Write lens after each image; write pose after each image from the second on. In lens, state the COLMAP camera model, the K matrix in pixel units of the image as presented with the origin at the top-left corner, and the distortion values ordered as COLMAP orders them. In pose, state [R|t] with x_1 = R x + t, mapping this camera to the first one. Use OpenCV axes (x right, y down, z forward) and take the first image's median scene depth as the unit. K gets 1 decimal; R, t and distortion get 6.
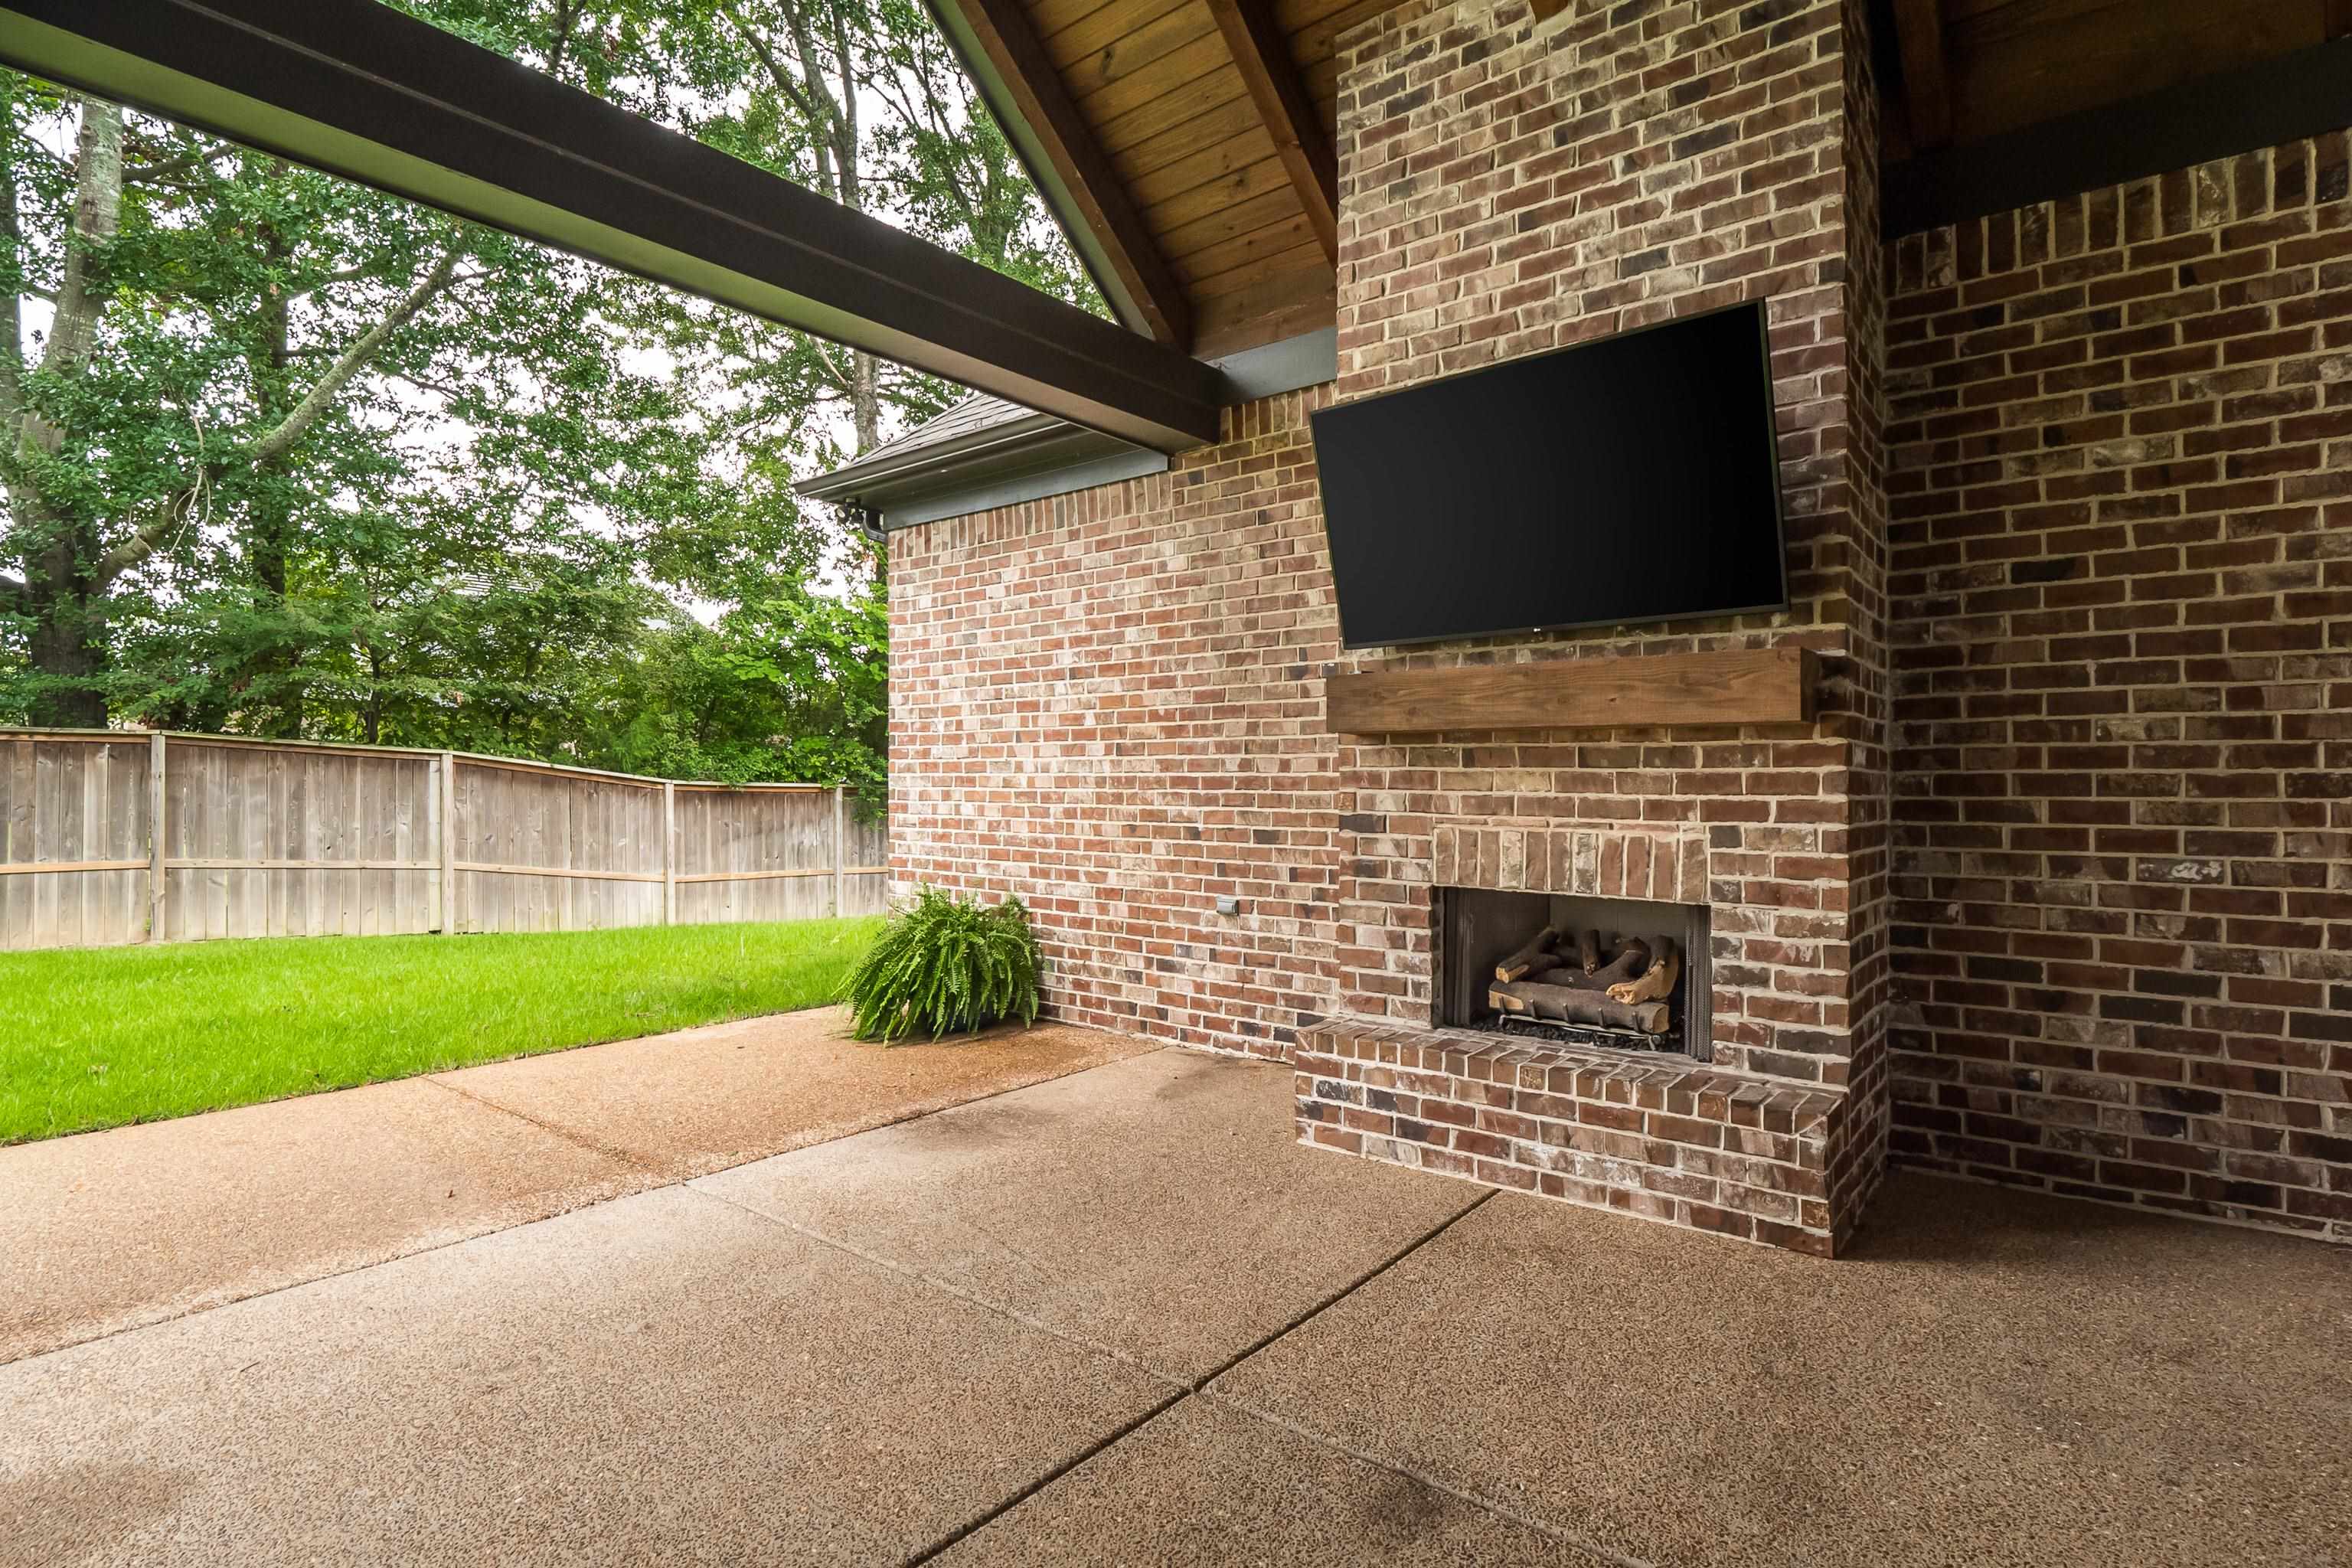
lens RADIAL K [[1157.3, 0, 1184.0], [0, 1157.3, 773.2], [0, 0, 1]] dist [-0.001220, -0.004492]
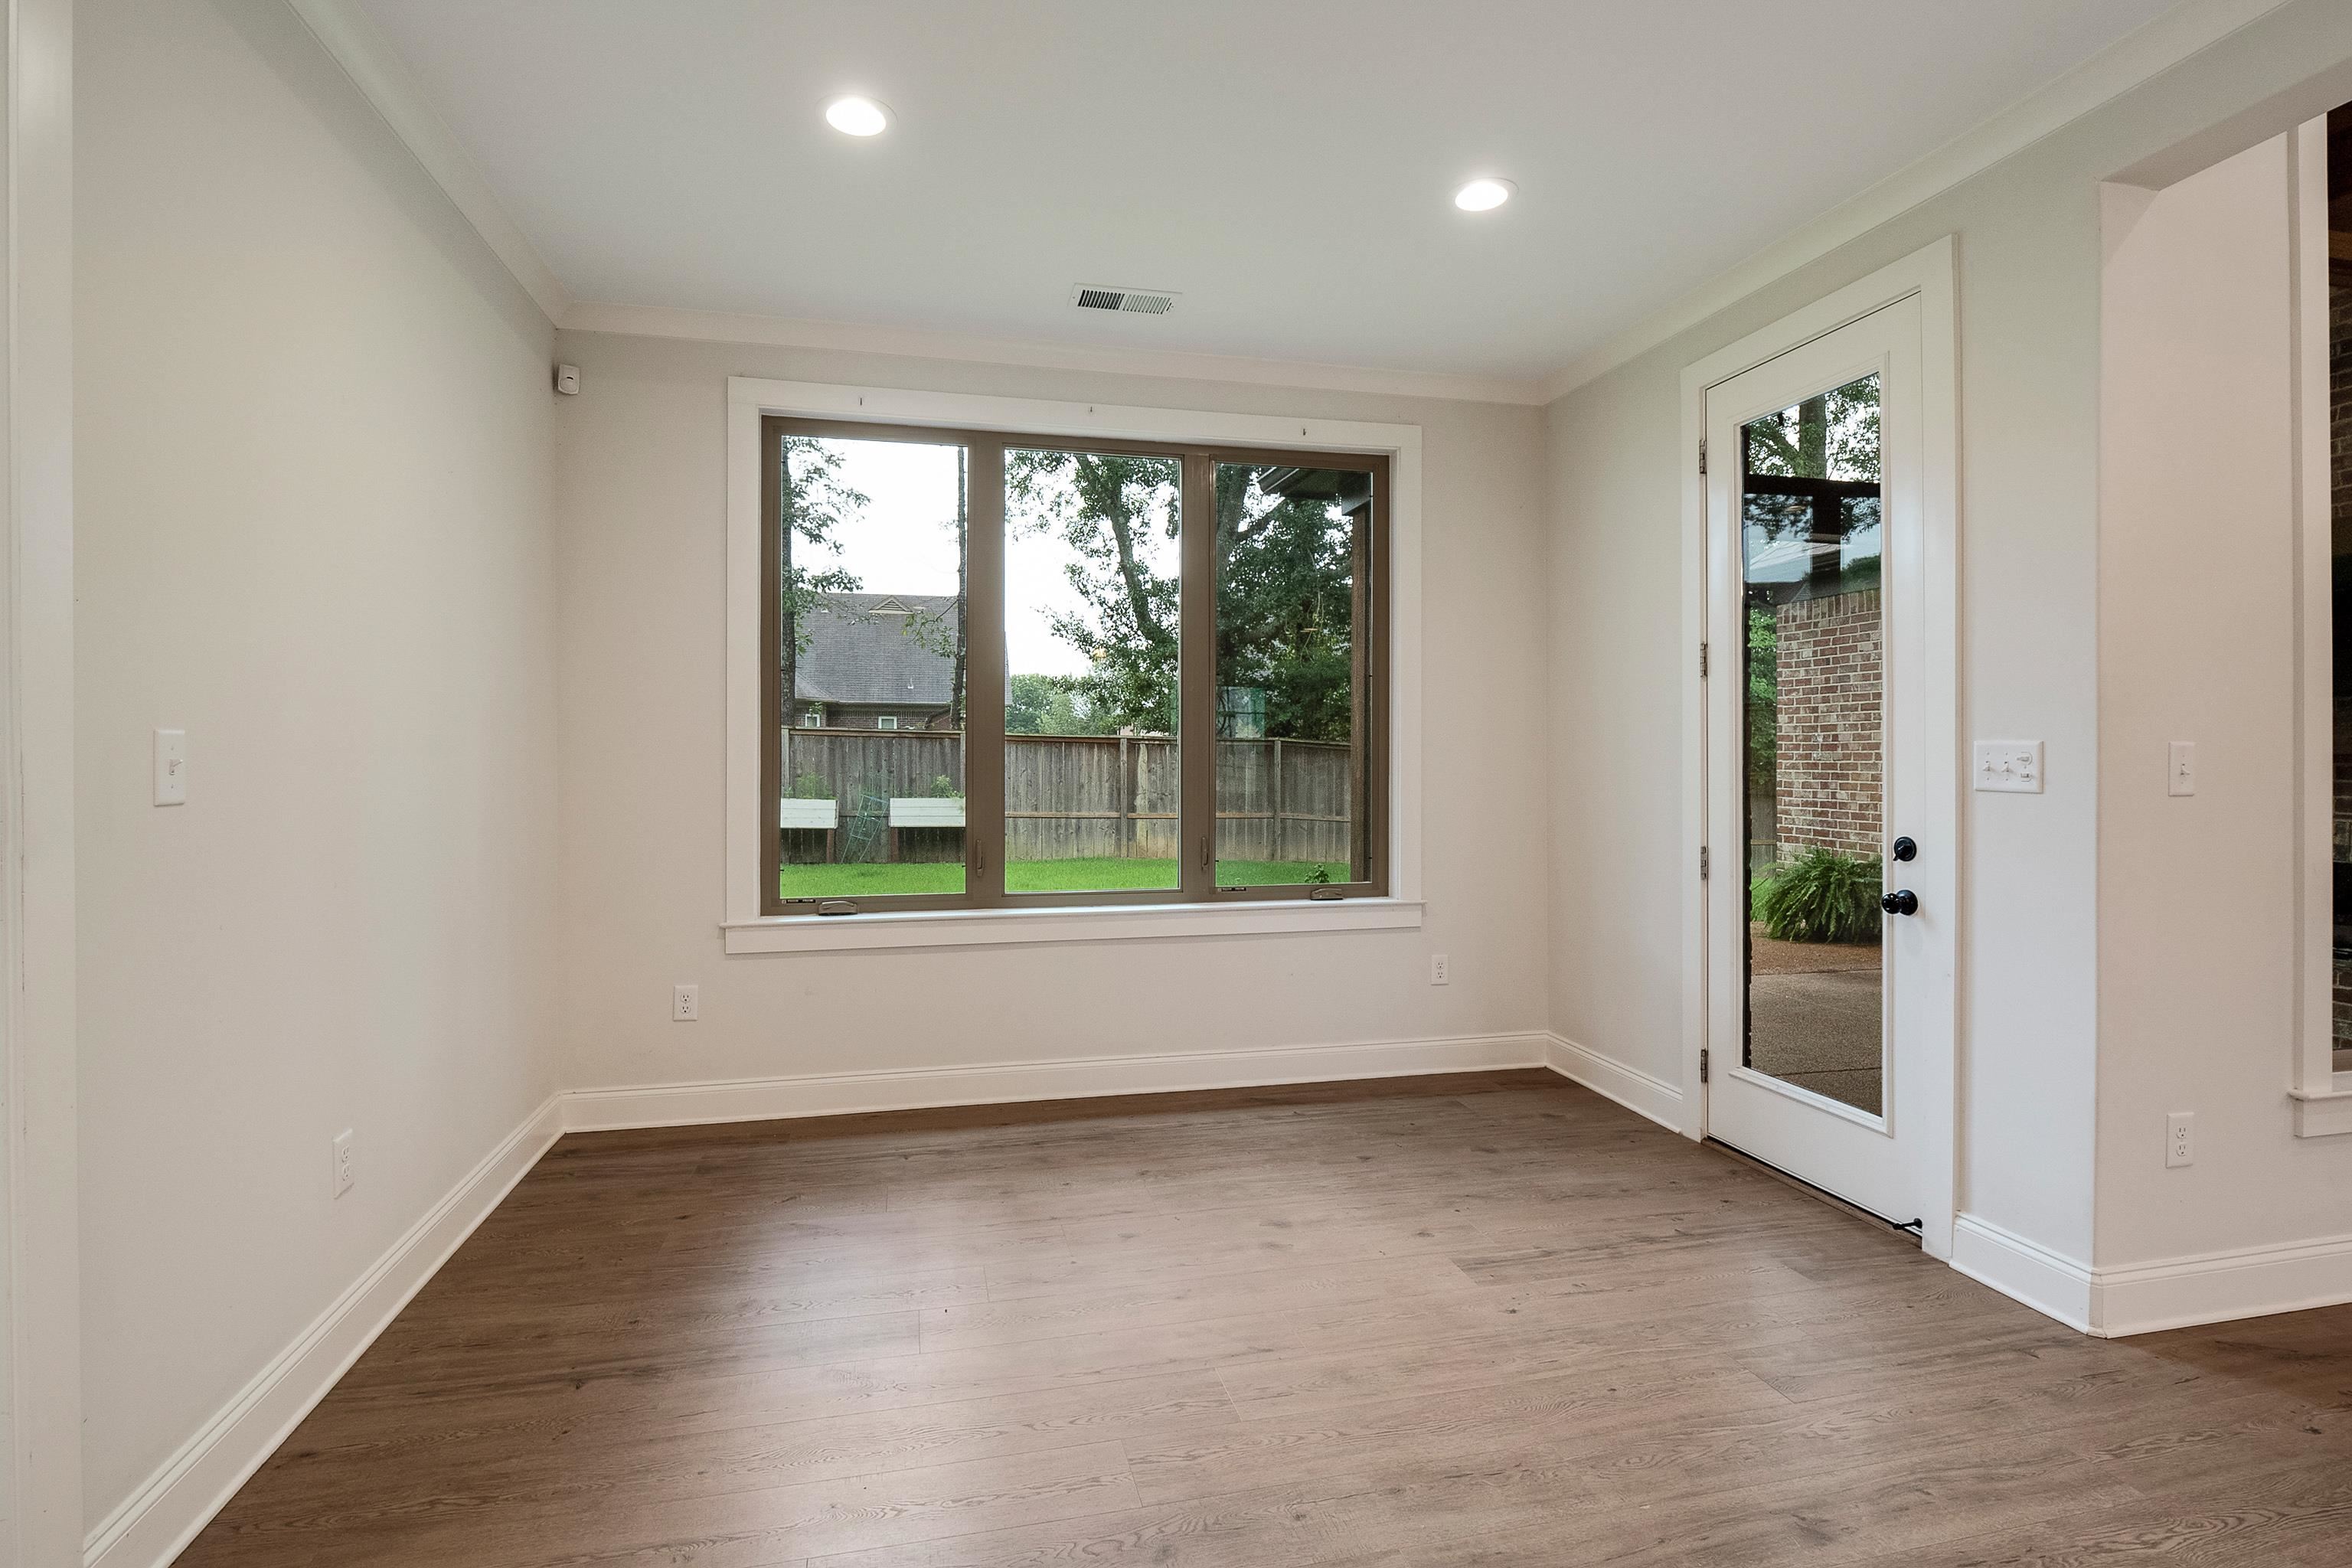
lens RADIAL K [[1115.5, 0, 1170.0], [0, 1115.5, 754.8], [0, 0, 1]] dist [-0.015972, 0.001326]
pose [[0.786751, 0.000424, -0.617271, 0.015227], [0.000764, 0.999998, 0.001660, -0.035316], [0.617270, -0.001778, 0.786749, -0.966617]]
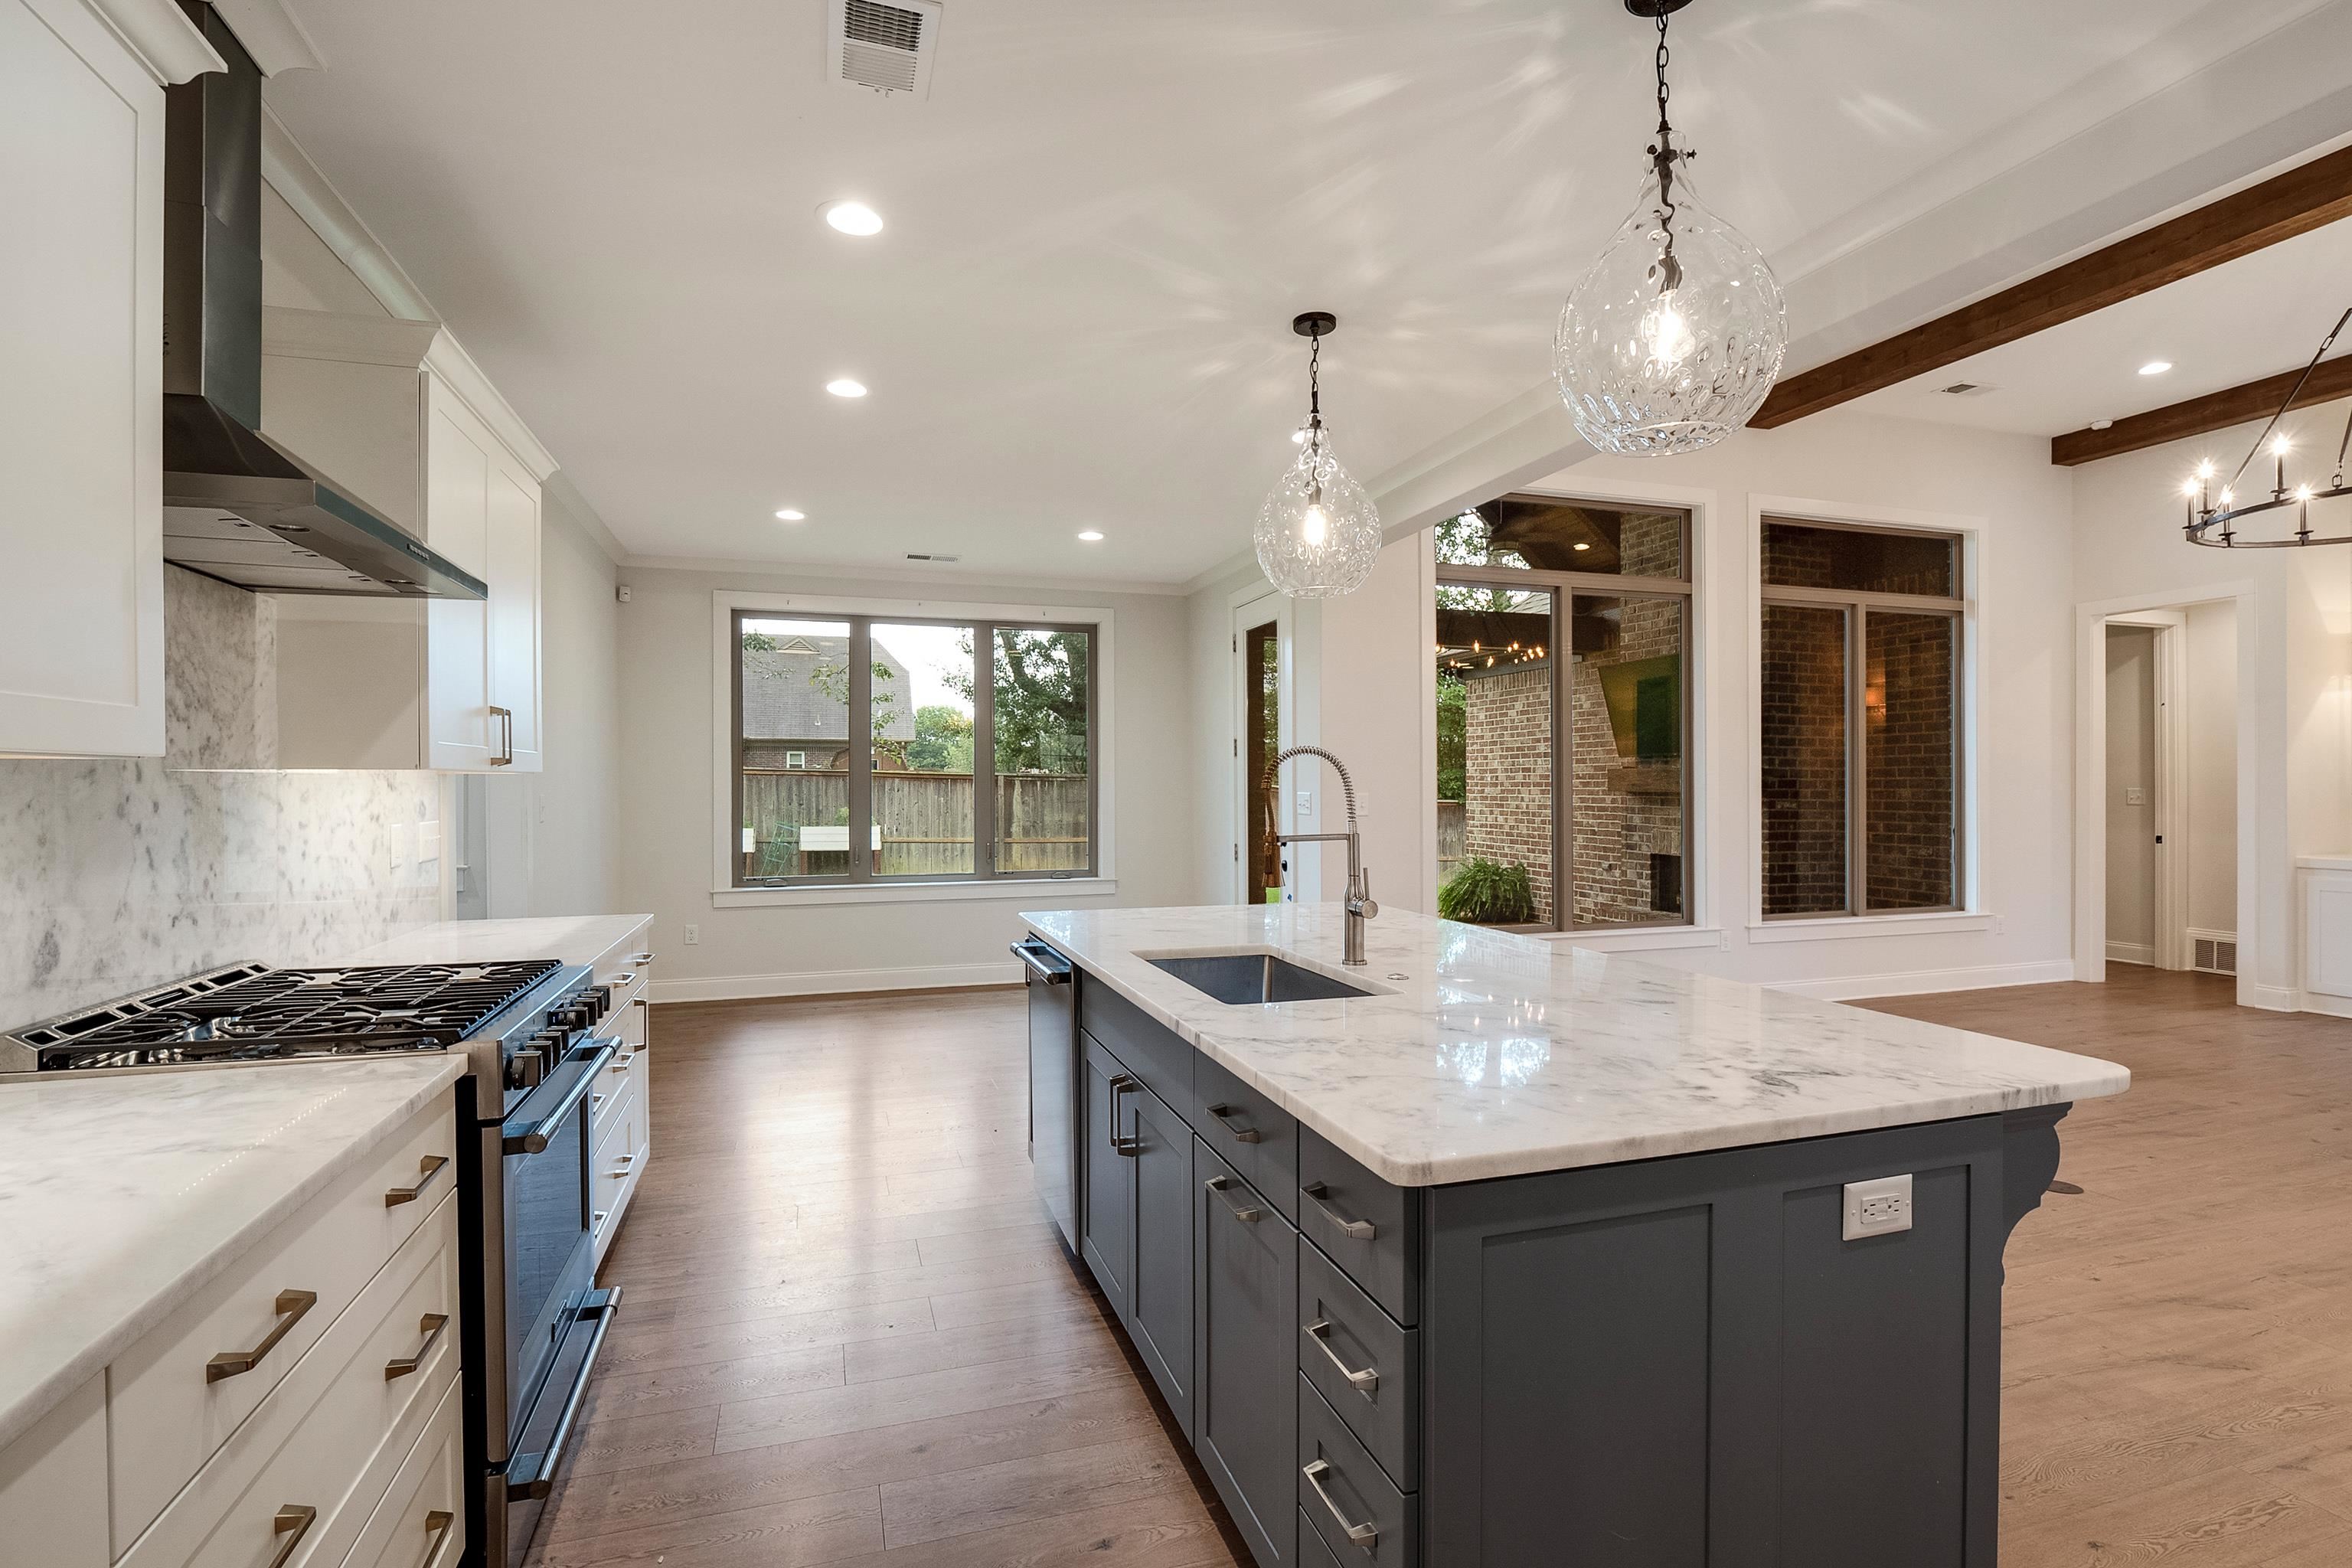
lens RADIAL K [[1115.5, 0, 1178.0], [0, 1115.5, 788.8], [0, 0, 1]] dist [-0.015972, 0.001326]
pose [[0.835583, 0.000302, -0.549365, 0.641658], [0.003313, 0.999979, 0.005589, -0.054500], [0.549355, -0.006490, 0.835564, -1.466870]]
